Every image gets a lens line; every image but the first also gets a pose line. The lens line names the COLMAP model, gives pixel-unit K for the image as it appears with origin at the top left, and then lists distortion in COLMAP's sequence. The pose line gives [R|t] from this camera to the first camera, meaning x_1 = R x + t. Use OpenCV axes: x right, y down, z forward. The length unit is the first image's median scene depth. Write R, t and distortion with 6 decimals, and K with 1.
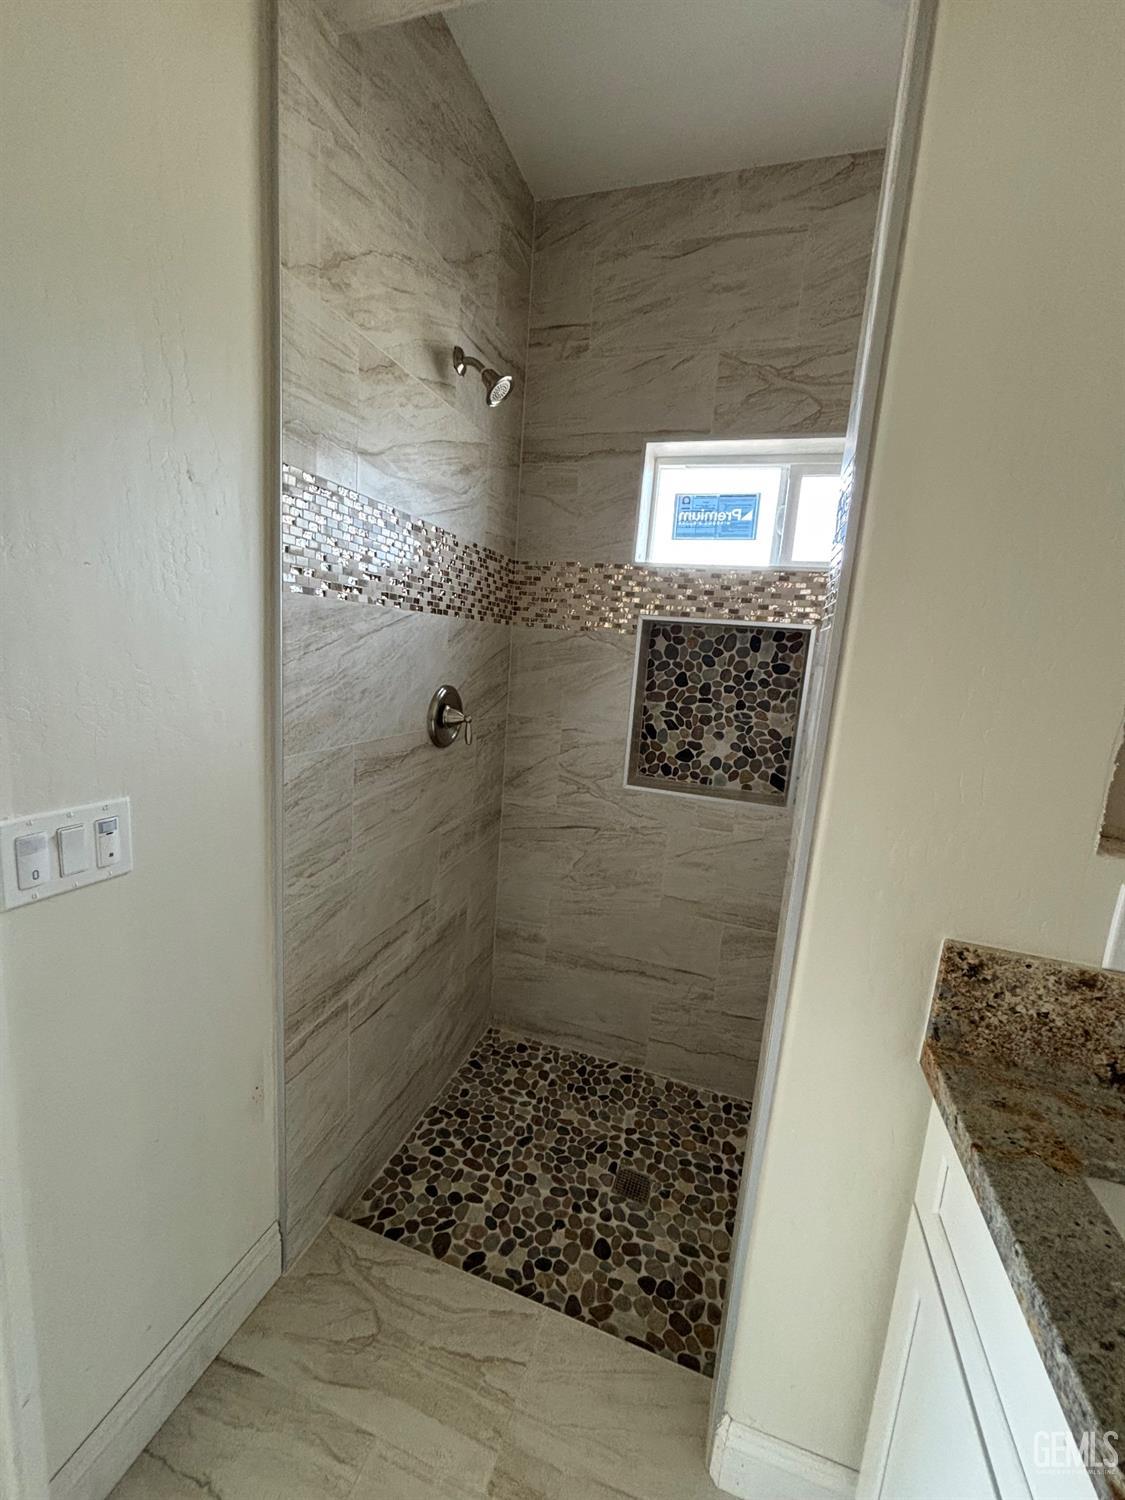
lens RADIAL K [[604.4, 0, 555.3], [0, 604.4, 739.7], [0, 0, 1]] dist [-0.000682, -0.000865]
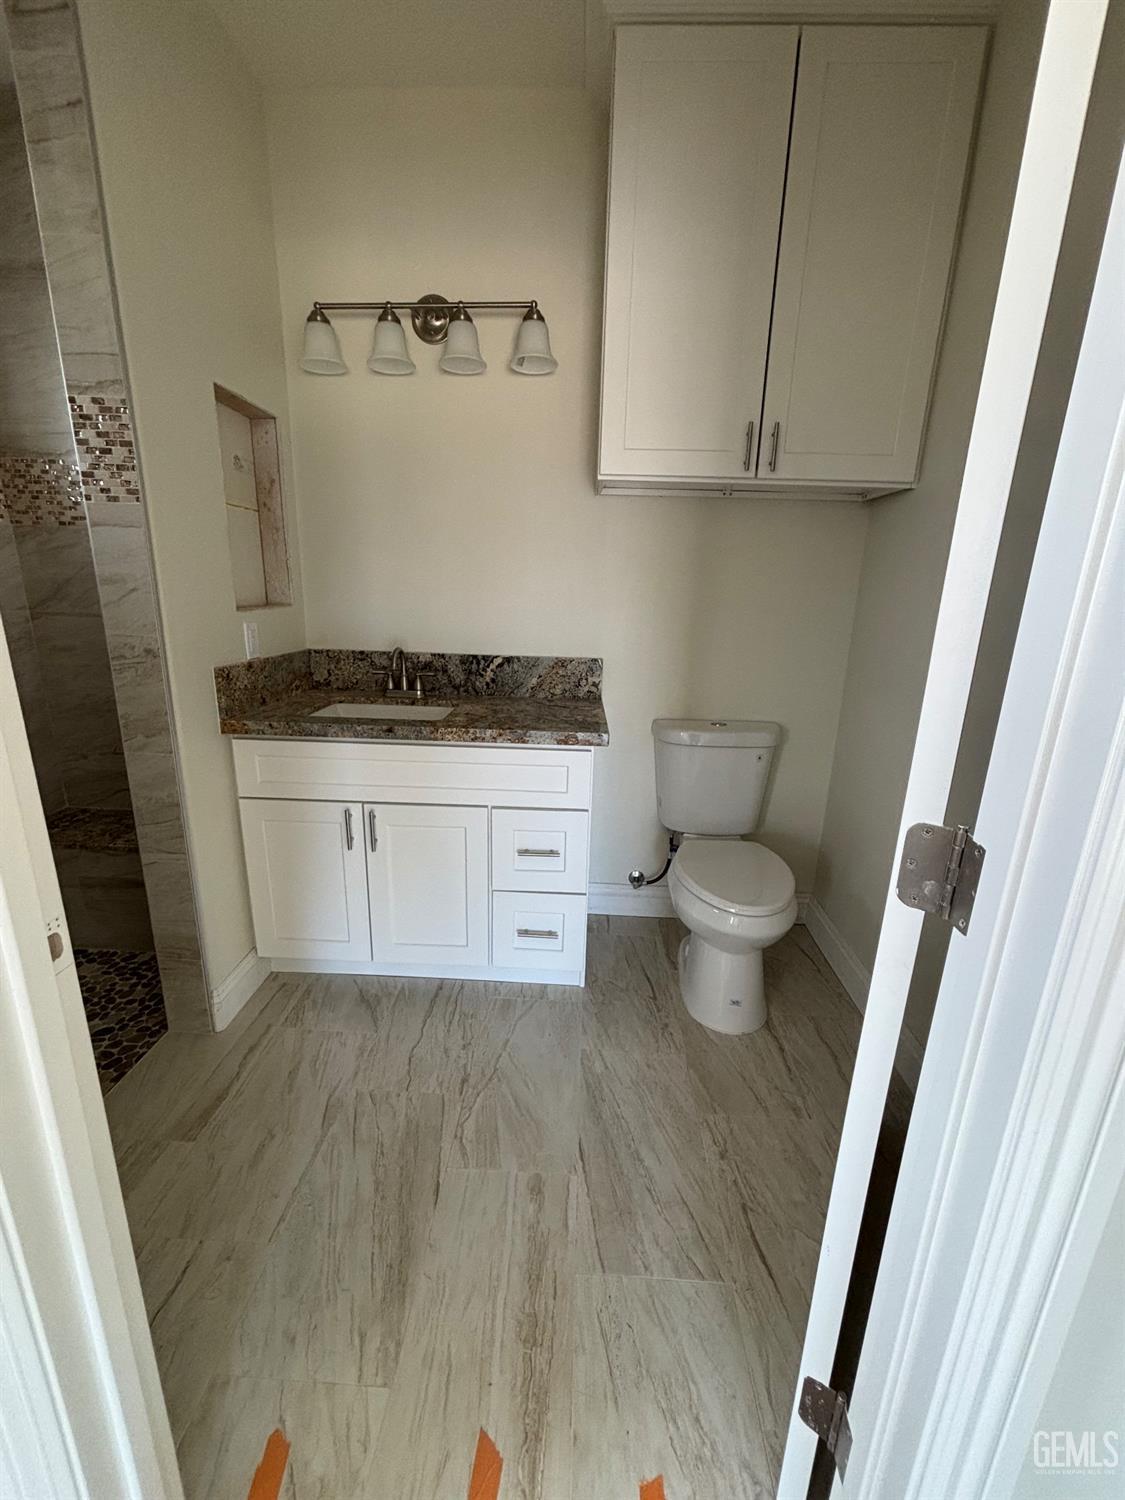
lens RADIAL K [[604.4, 0, 560.5], [0, 604.4, 745.1], [0, 0, 1]] dist [-0.000682, -0.000865]
pose [[-0.270596, -0.312324, 0.910622, -0.690323], [0.111829, 0.929309, 0.351964, -0.004535], [-0.956176, 0.197074, -0.216540, 0.162148]]
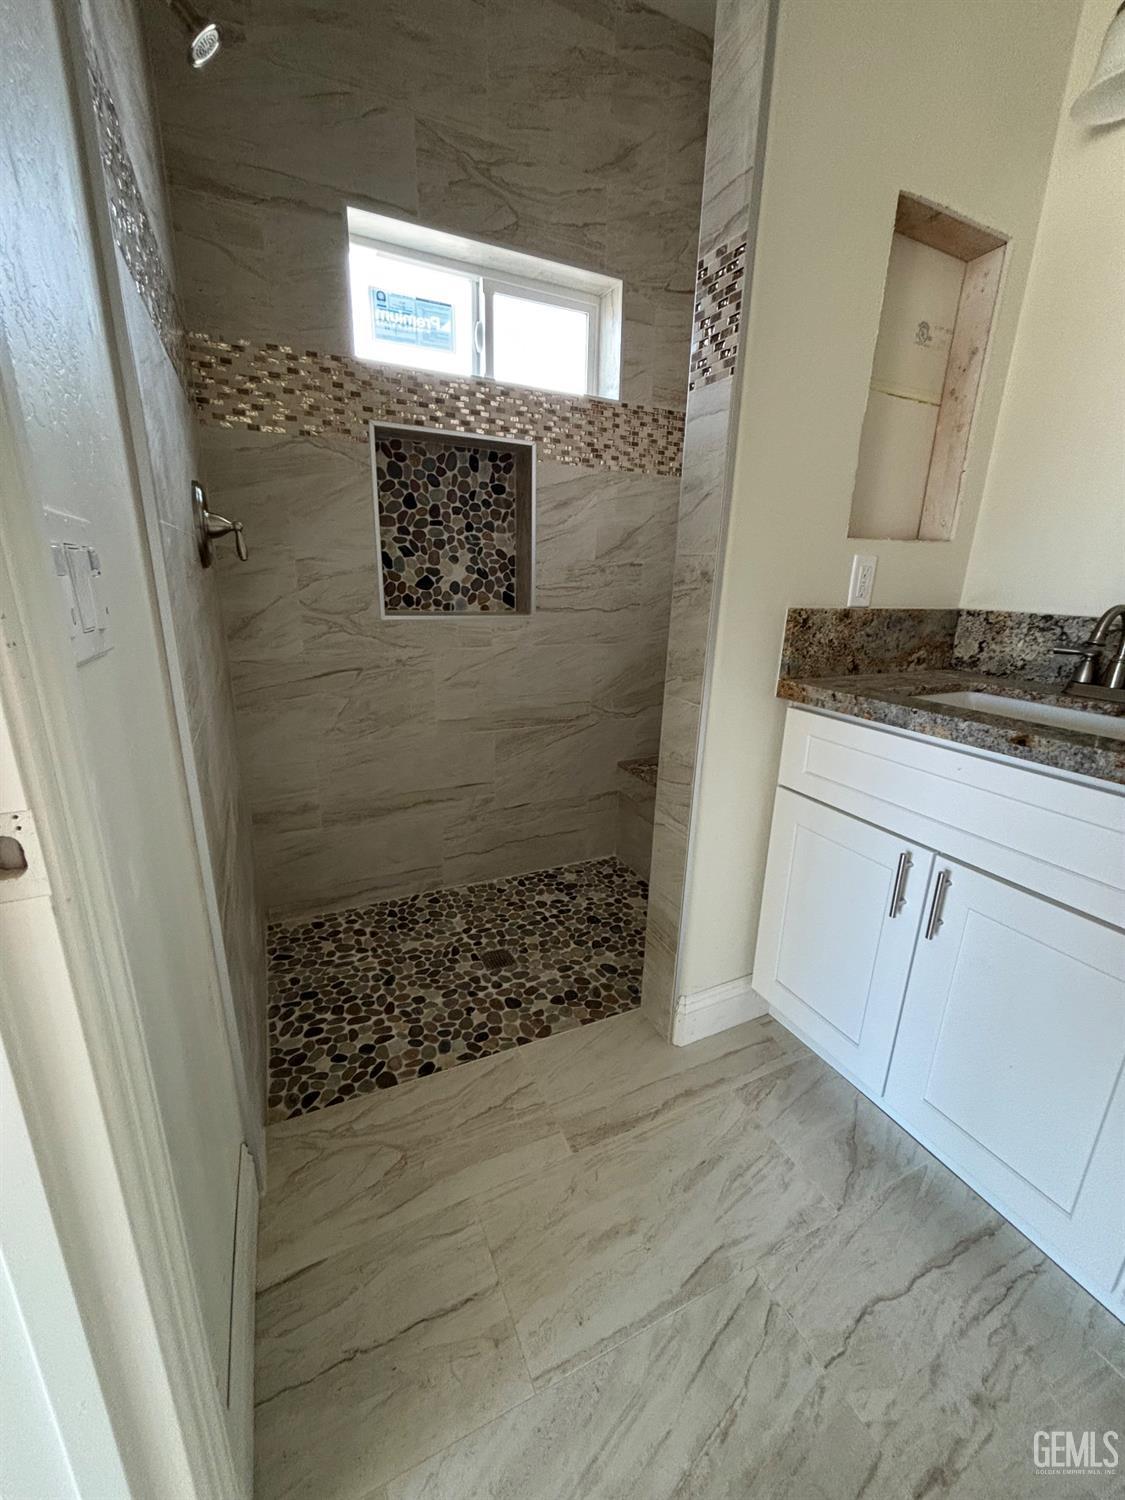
lens RADIAL K [[604.4, 0, 560.4], [0, 604.4, 746.2], [0, 0, 1]] dist [-0.000682, -0.000865]
pose [[0.717491, -0.239047, 0.654265, -0.369442], [0.132962, 0.969000, 0.208231, 0.118197], [-0.683760, -0.062412, 0.727033, 0.111821]]
